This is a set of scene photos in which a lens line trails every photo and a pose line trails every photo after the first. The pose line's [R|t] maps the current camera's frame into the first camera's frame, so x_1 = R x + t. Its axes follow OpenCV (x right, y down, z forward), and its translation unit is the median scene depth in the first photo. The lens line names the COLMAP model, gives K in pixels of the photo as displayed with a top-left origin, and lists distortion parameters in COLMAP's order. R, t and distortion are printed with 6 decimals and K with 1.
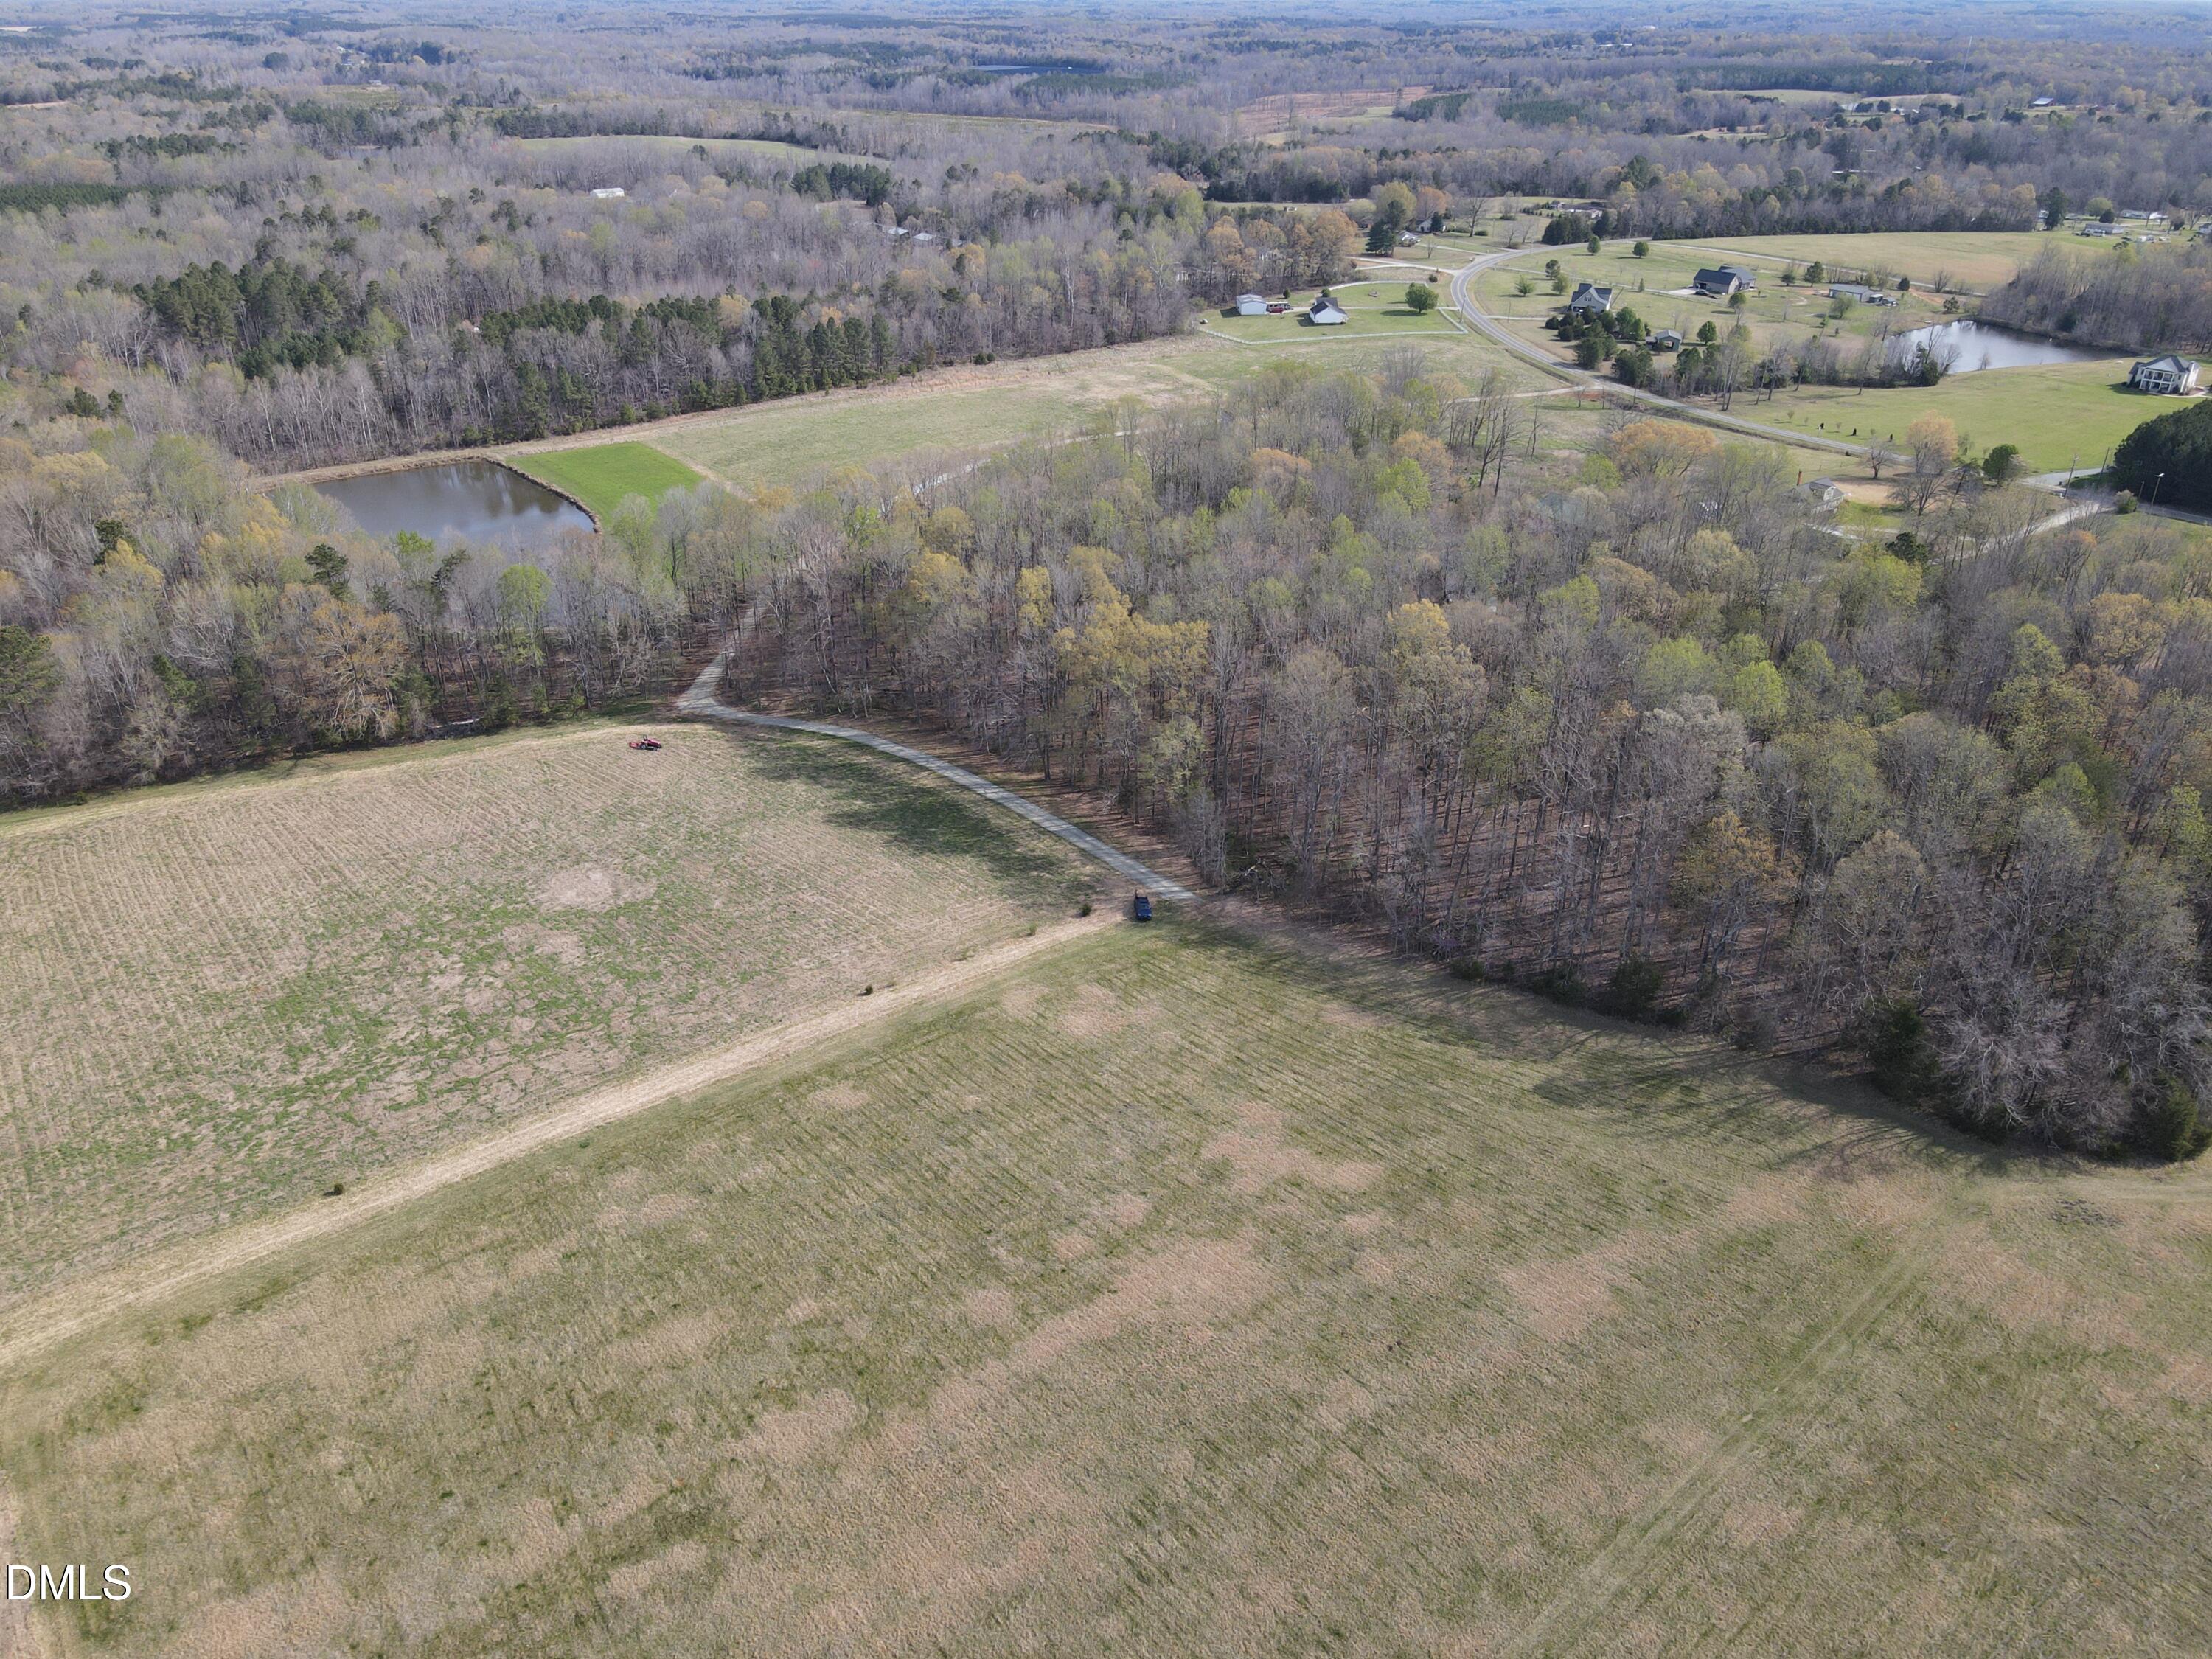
lens RADIAL K [[1545.8, 0, 1106.7], [0, 1545.8, 829.3], [0, 0, 1]] dist [0.009148, 0.004513]
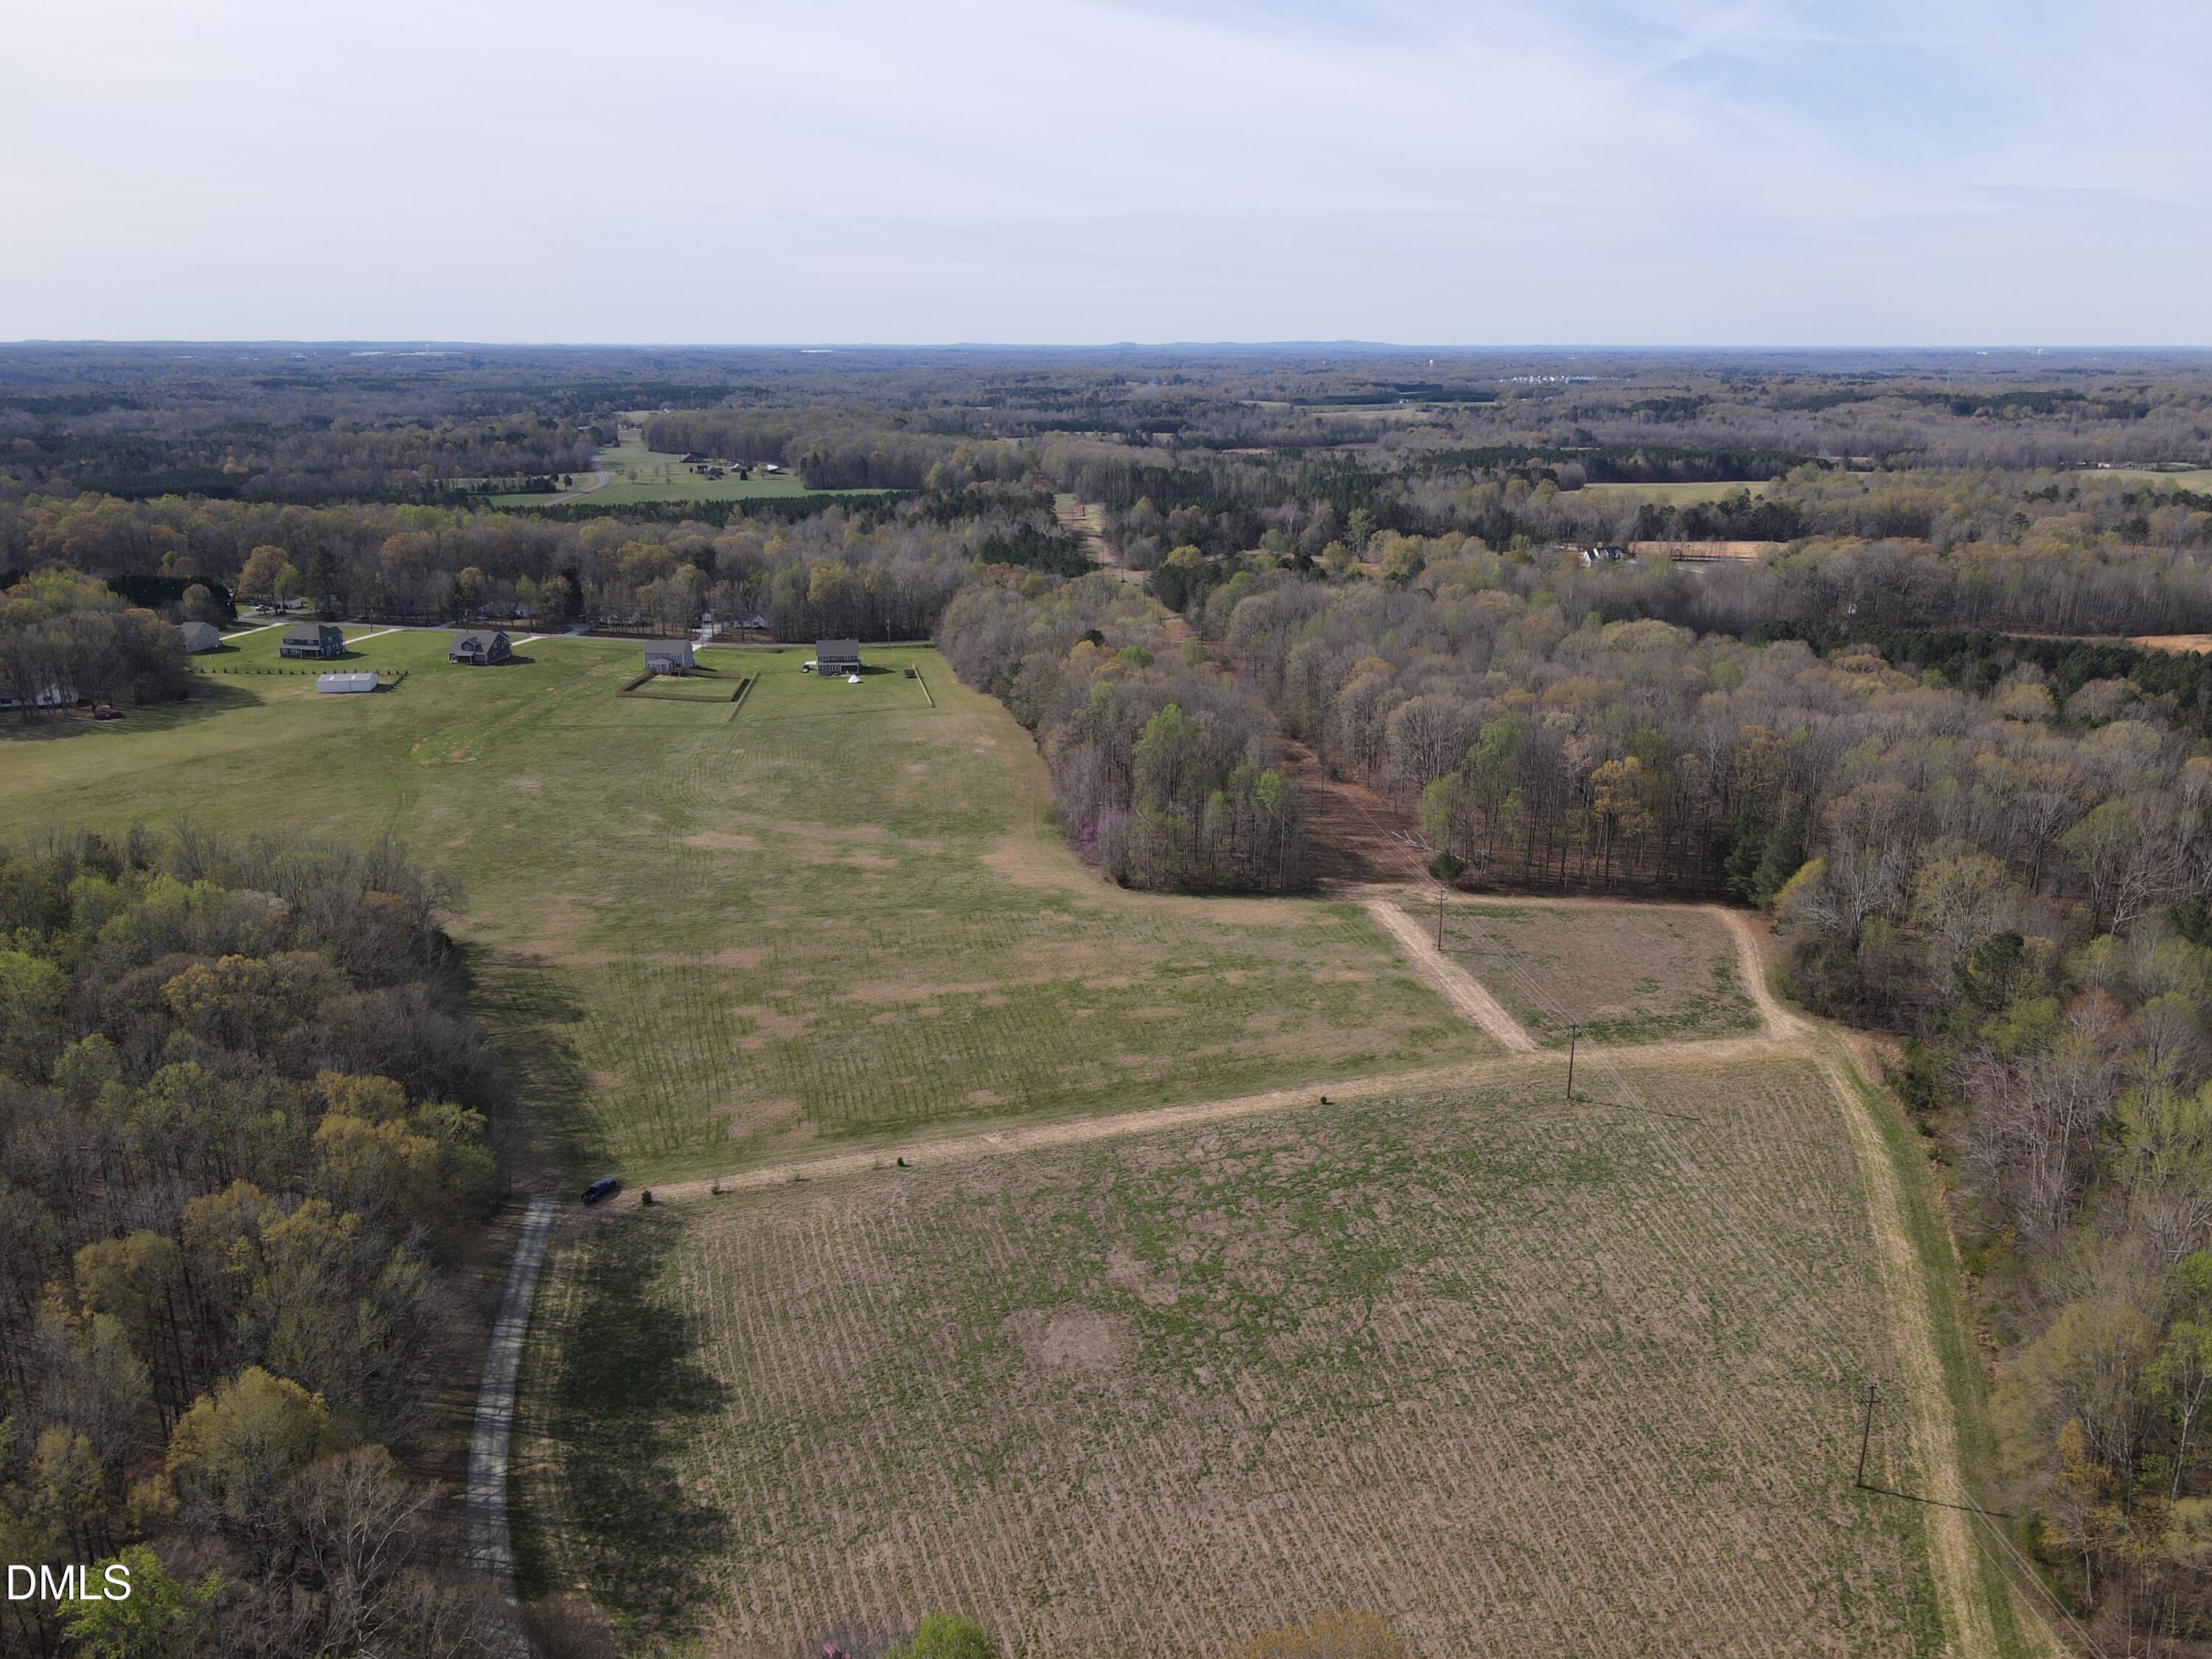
lens RADIAL K [[1545.8, 0, 1105.6], [0, 1545.8, 829.3], [0, 0, 1]] dist [0.009148, 0.004513]
pose [[-0.871940, -0.164463, 0.461164, -0.753006], [0.222629, 0.705714, 0.672609, -0.782744], [-0.436070, 0.689144, -0.578726, 1.397780]]
